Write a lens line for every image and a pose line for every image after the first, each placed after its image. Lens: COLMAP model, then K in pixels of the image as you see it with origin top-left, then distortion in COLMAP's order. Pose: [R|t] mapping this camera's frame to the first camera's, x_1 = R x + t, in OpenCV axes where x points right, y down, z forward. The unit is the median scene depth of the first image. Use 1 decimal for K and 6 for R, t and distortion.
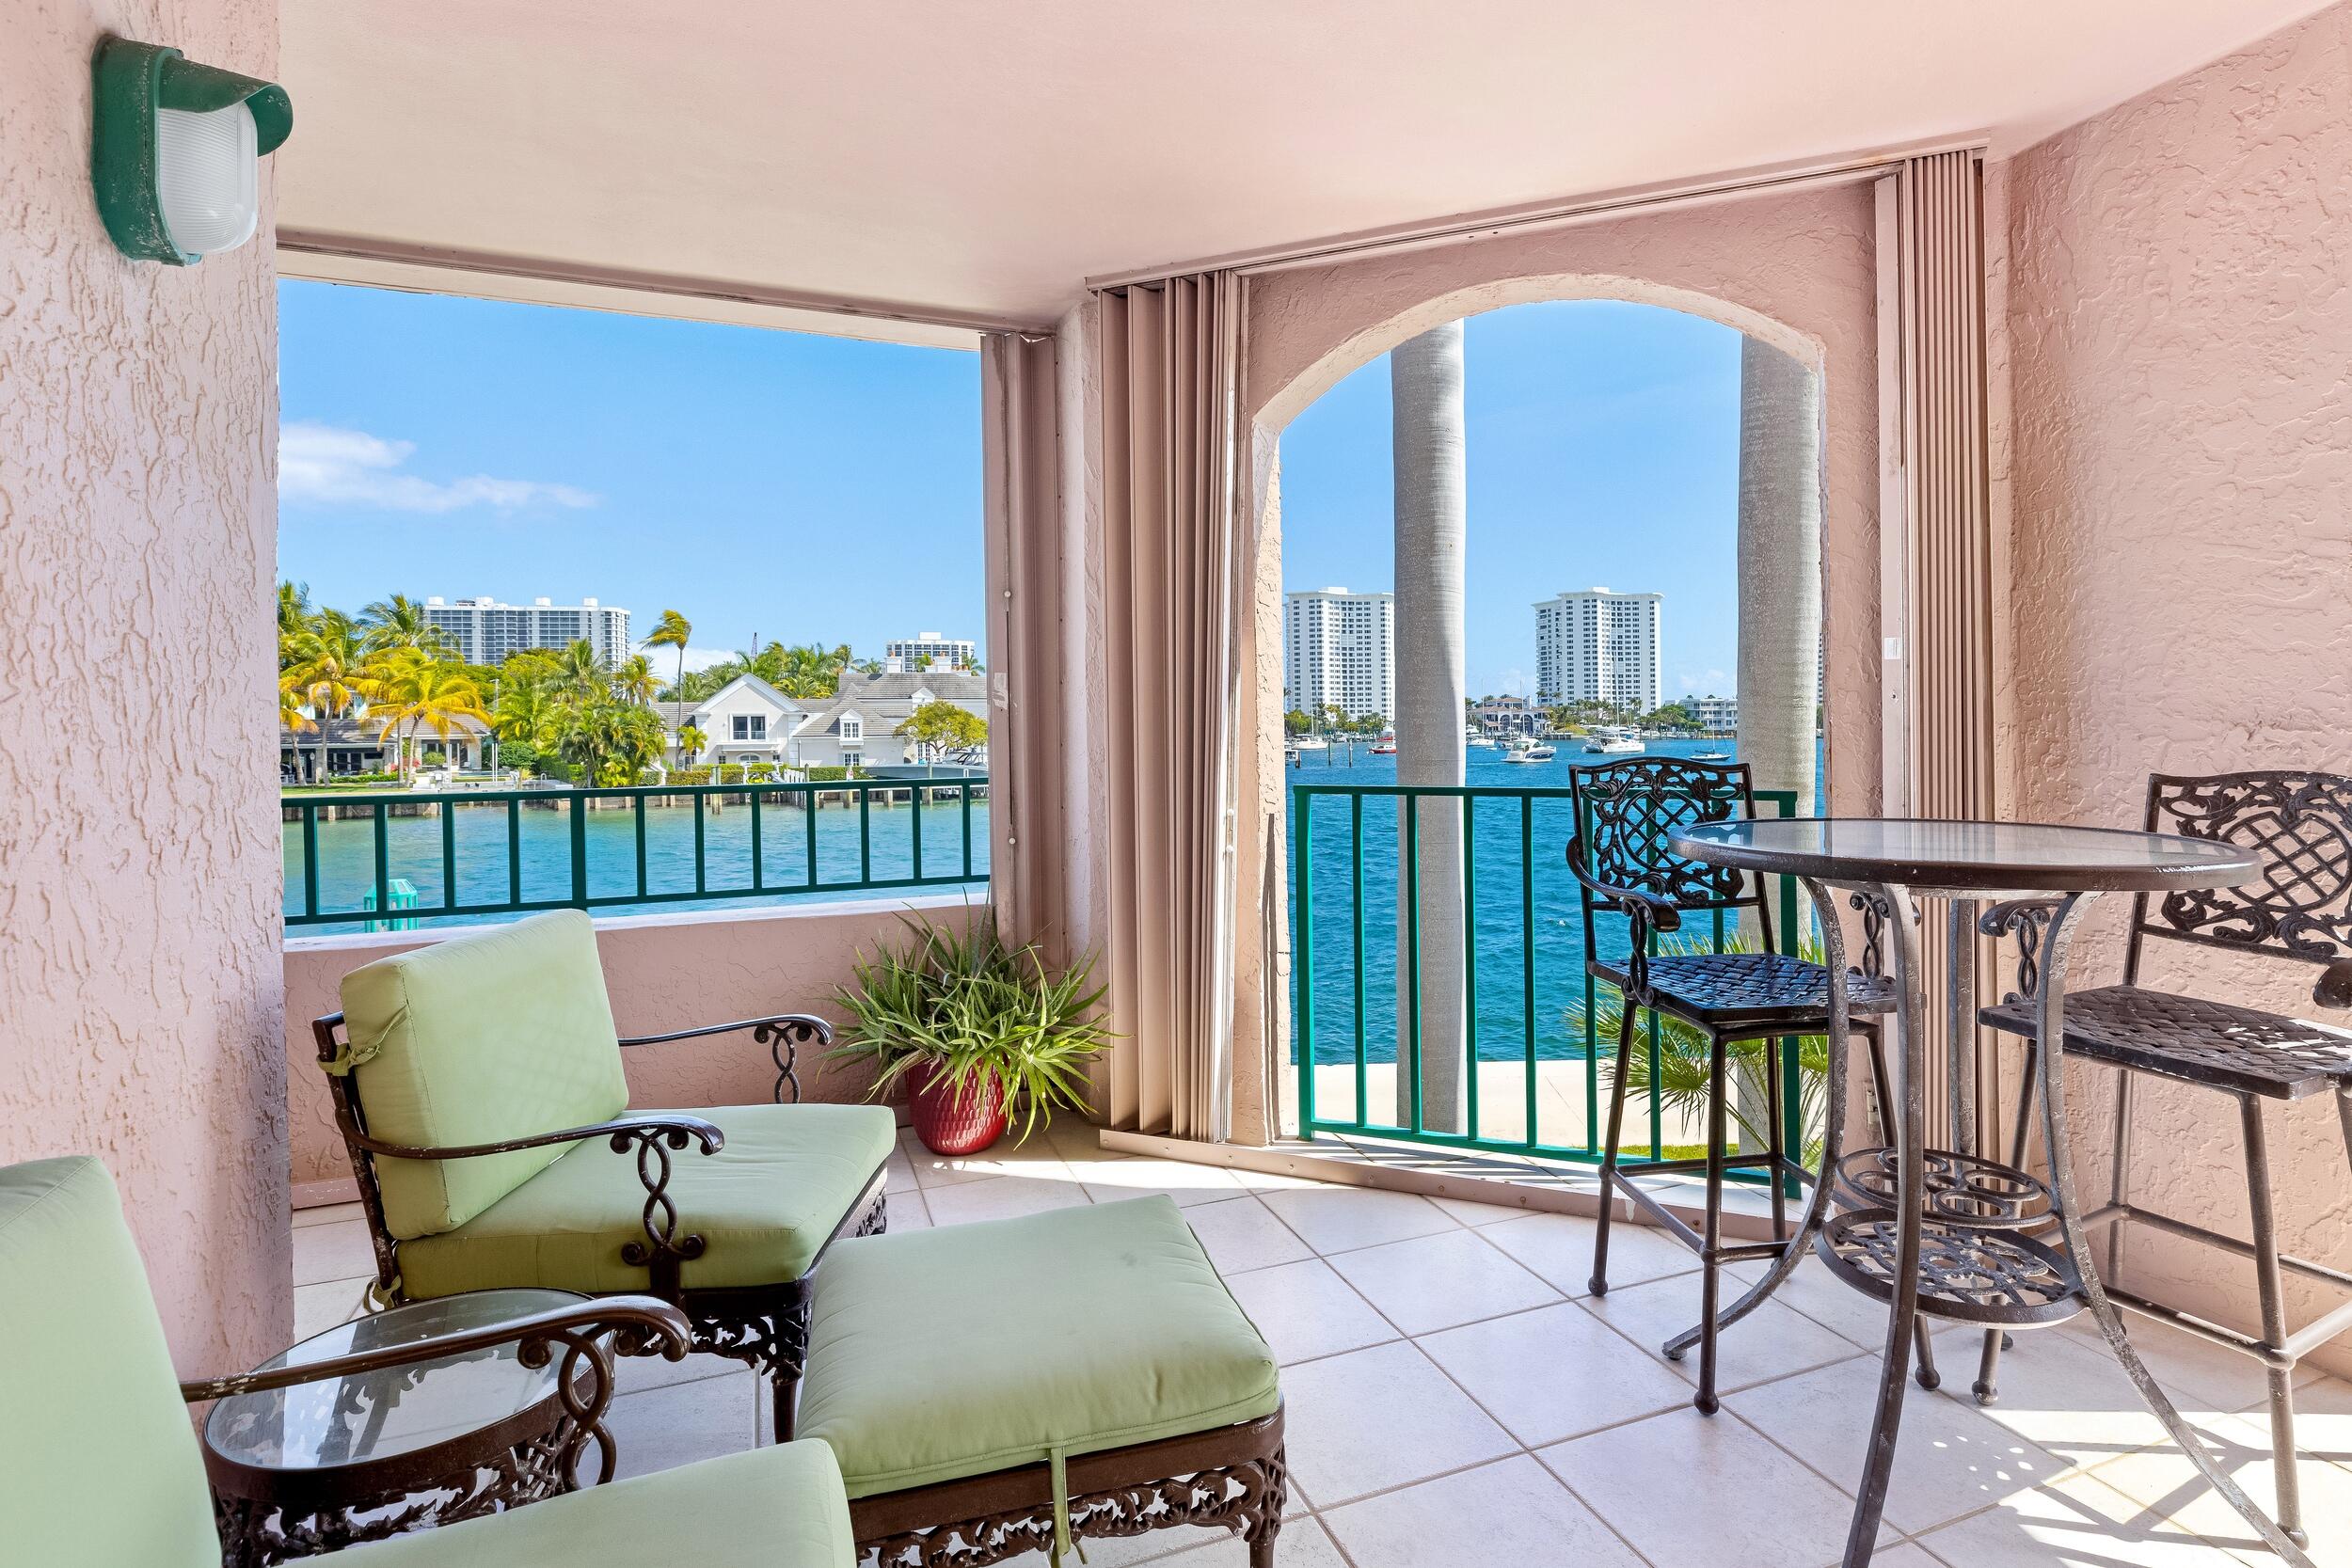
lens RADIAL K [[1188.4, 0, 1216.7], [0, 1188.4, 728.6], [0, 0, 1]] dist [-0.004774, 0.000550]
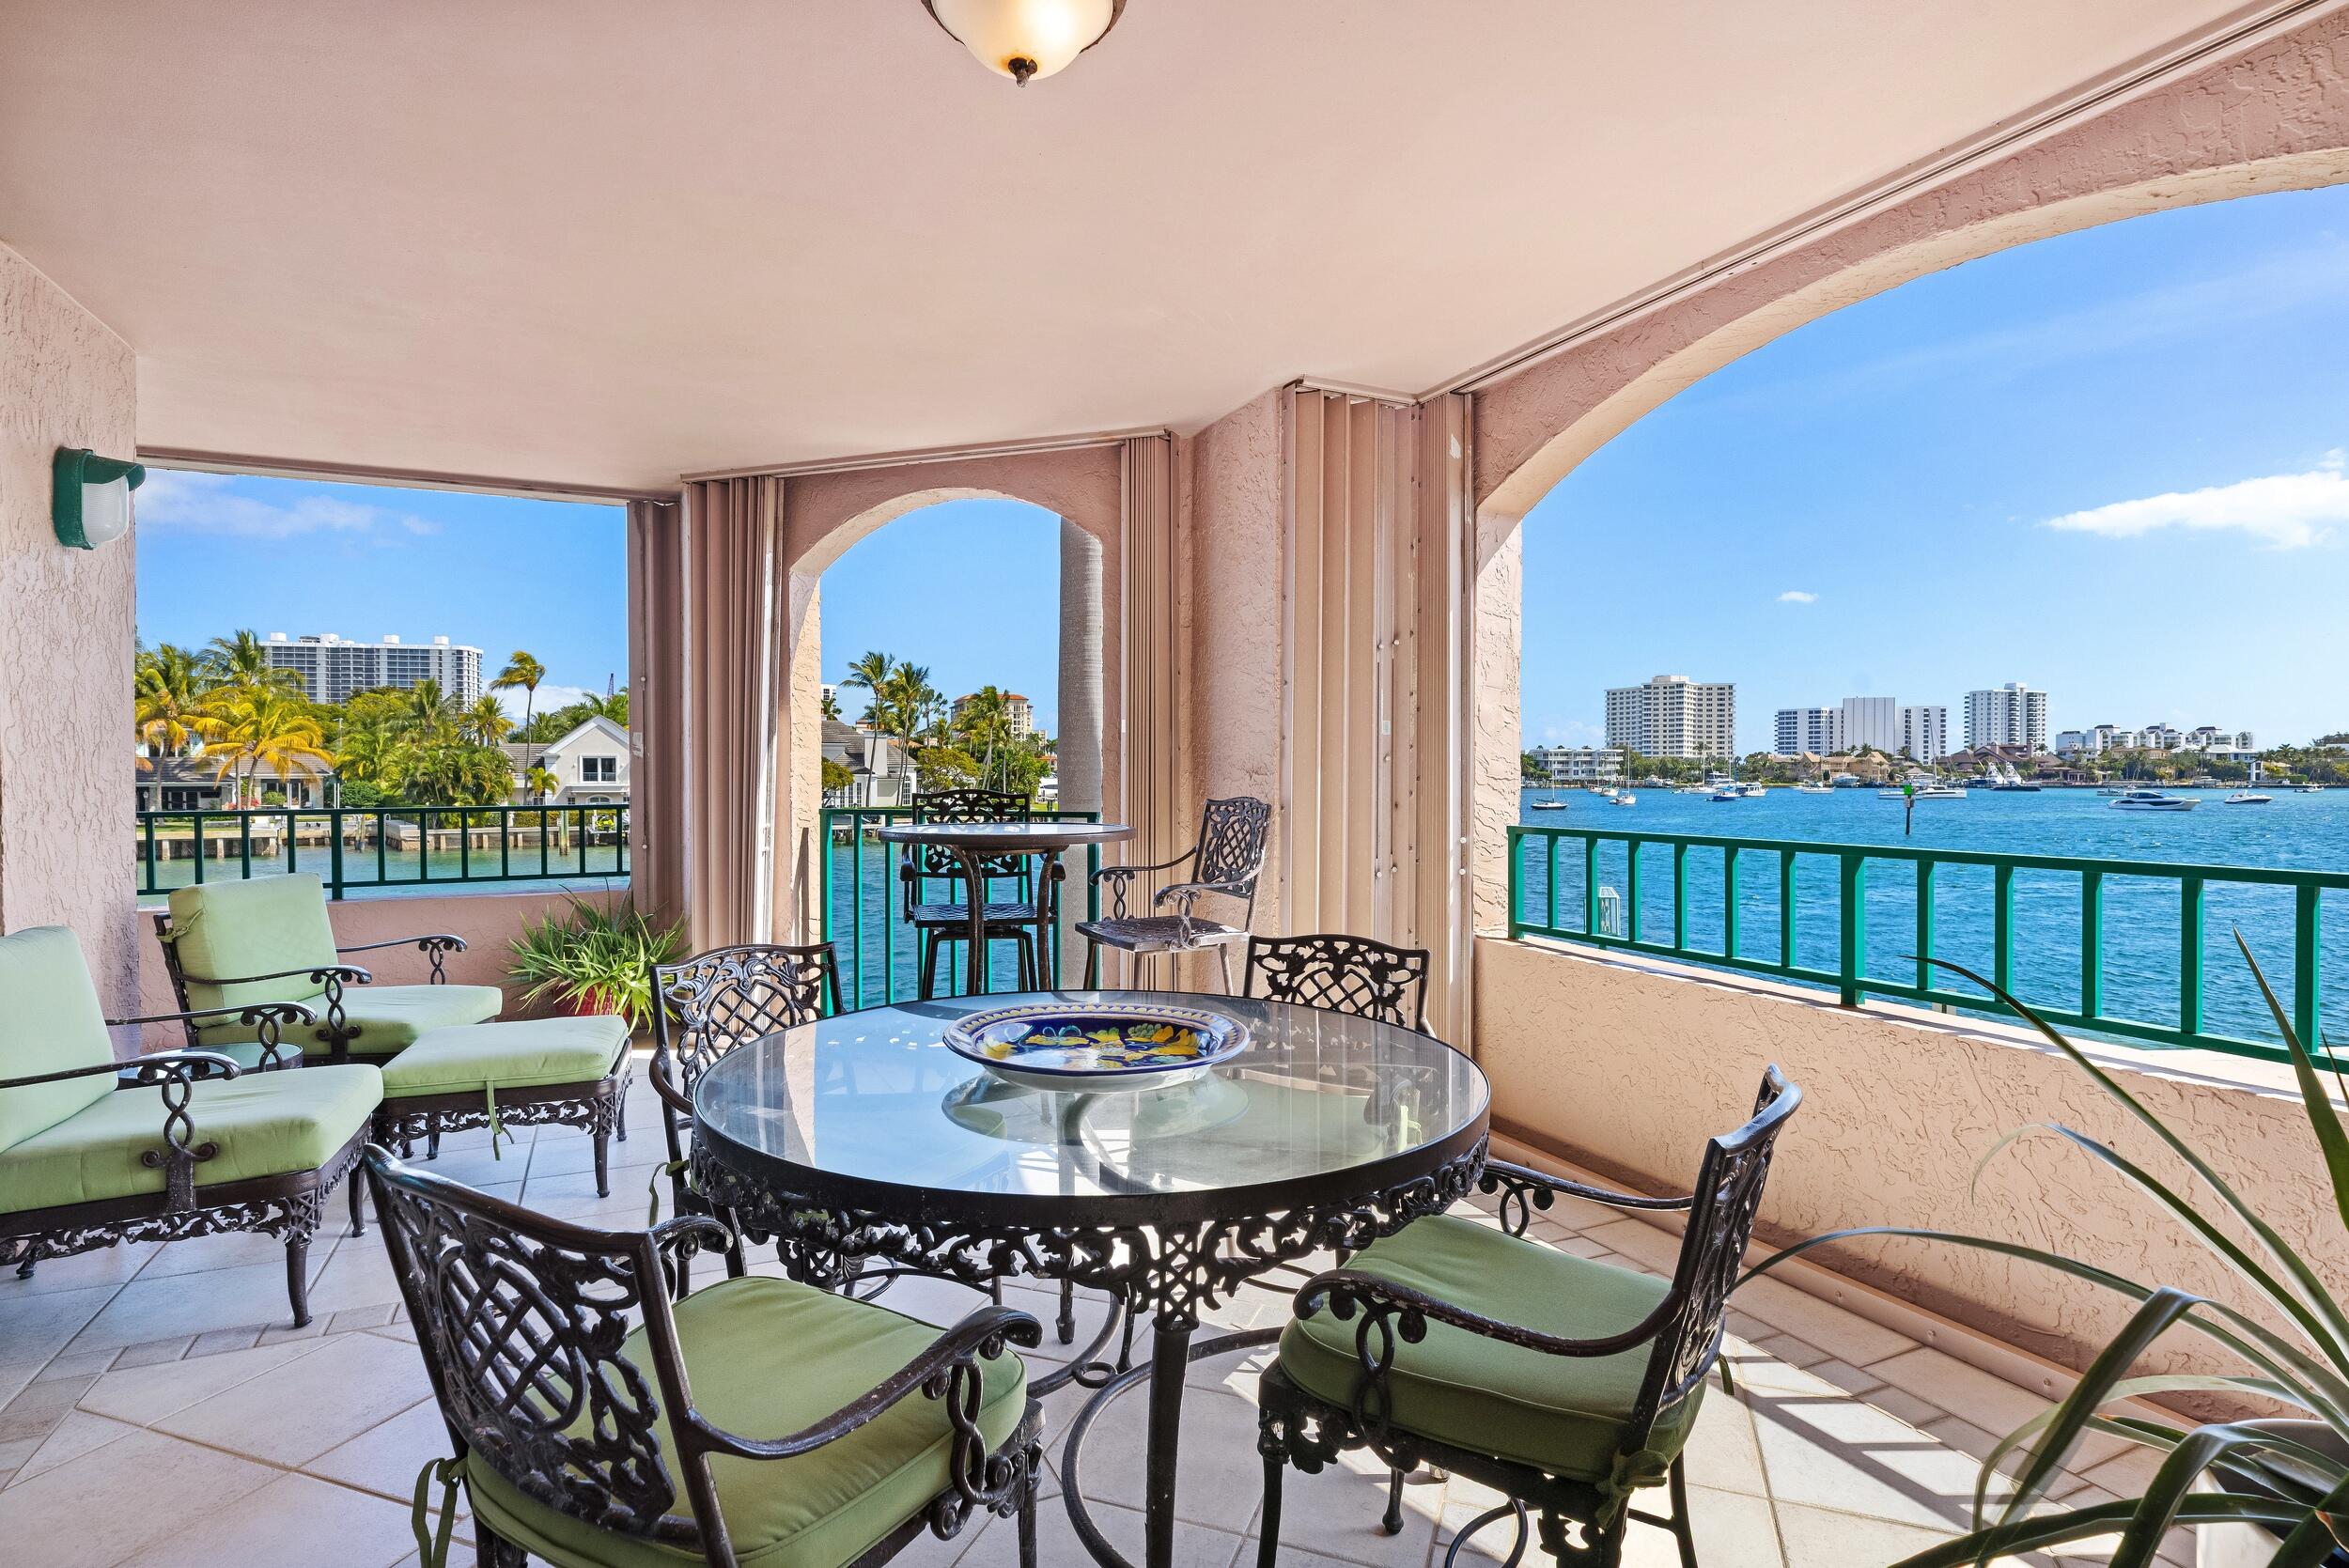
lens RADIAL K [[1203.8, 0, 1159.4], [0, 1203.8, 780.7], [0, 0, 1]] dist [-0.002996, -0.000409]
pose [[0.998752, 0.007603, 0.049358, 0.429309], [-0.007855, 0.999957, 0.004900, 0.000547], [-0.049319, -0.005281, 0.998769, -0.572111]]
